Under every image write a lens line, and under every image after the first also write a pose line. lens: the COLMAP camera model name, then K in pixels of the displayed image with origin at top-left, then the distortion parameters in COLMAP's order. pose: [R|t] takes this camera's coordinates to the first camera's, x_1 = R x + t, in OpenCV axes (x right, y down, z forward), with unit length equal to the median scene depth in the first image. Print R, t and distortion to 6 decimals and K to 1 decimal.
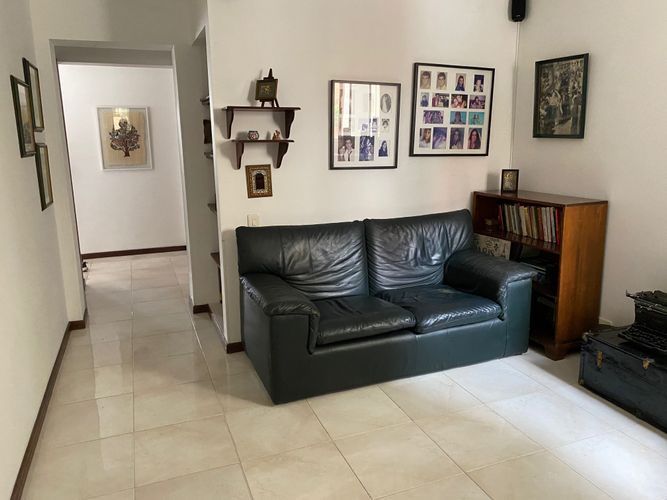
lens RADIAL K [[526.3, 0, 334.5], [0, 526.3, 245.7], [0, 0, 1]] dist [0.031272, -0.020614]
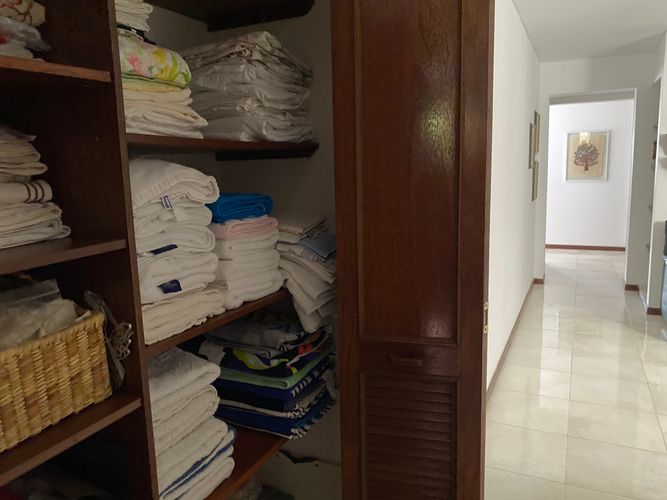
lens RADIAL K [[526.3, 0, 337.5], [0, 526.3, 247.3], [0, 0, 1]] dist [0.031272, -0.020614]
pose [[0.700535, 0.104405, -0.705939, 0.149978], [-0.125306, 0.991866, 0.022346, 0.085261], [0.702531, 0.072804, 0.707920, -0.432512]]
